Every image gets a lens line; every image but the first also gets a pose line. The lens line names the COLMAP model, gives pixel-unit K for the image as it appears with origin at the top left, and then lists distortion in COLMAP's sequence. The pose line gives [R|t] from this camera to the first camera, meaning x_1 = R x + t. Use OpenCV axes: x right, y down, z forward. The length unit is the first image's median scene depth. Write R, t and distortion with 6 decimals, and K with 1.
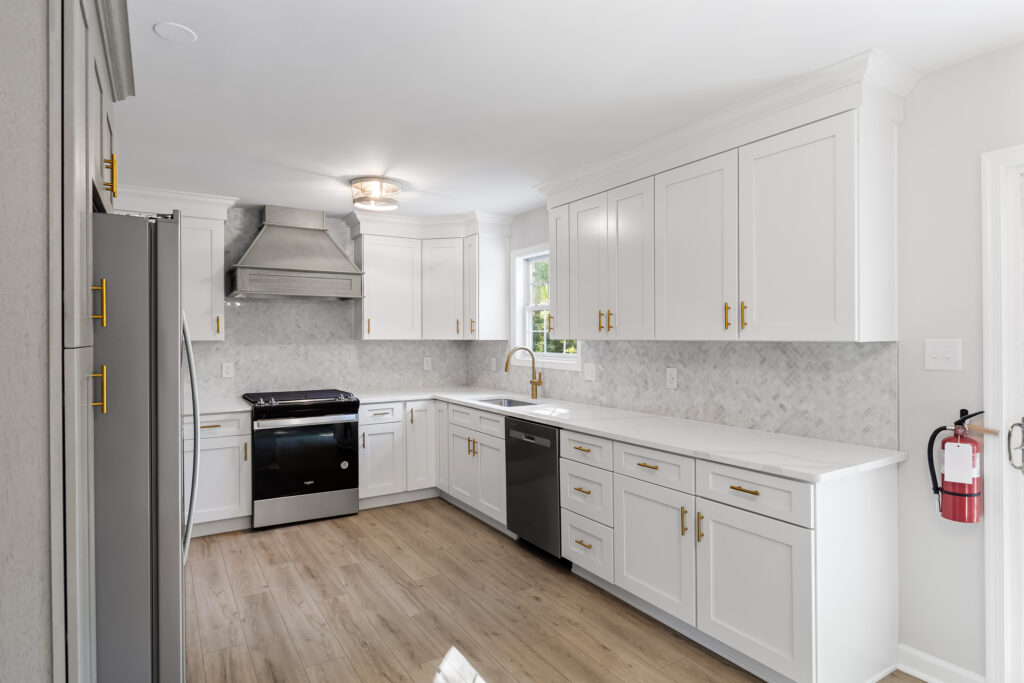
lens RADIAL K [[566.0, 0, 513.4], [0, 566.0, 339.2], [0, 0, 1]] dist [0.000844, -0.001053]
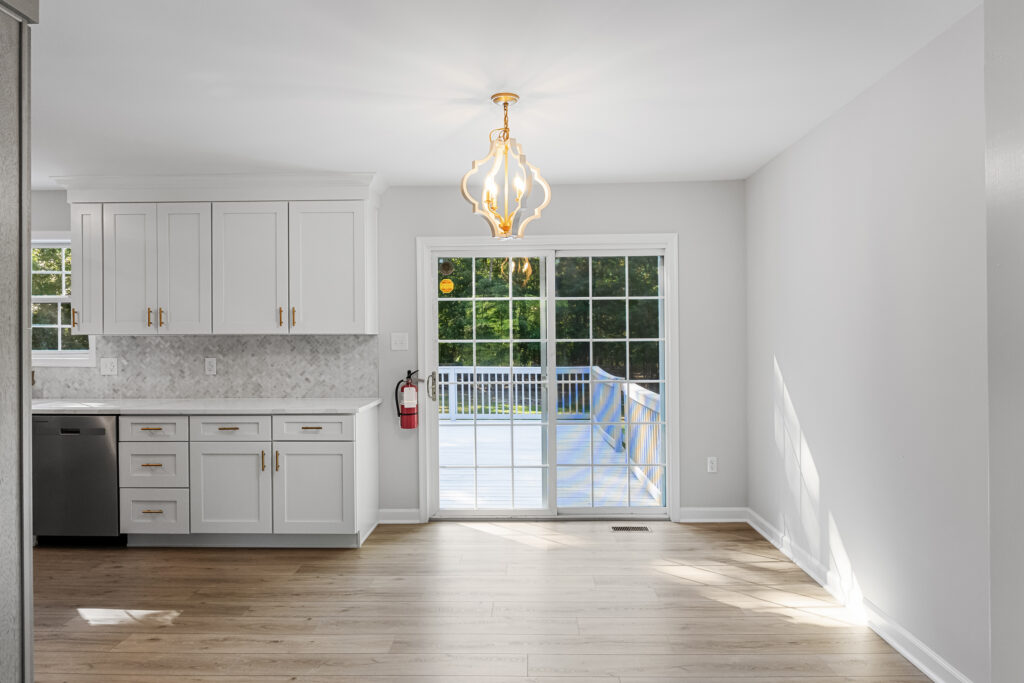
lens RADIAL K [[649.0, 0, 511.8], [0, 649.0, 340.0], [0, 0, 1]] dist [-0.000566, -0.000276]
pose [[0.552670, -0.000810, 0.833400, -0.604183], [0.005011, 0.999985, -0.002352, 0.022219], [-0.833385, 0.005476, 0.552666, -0.354683]]
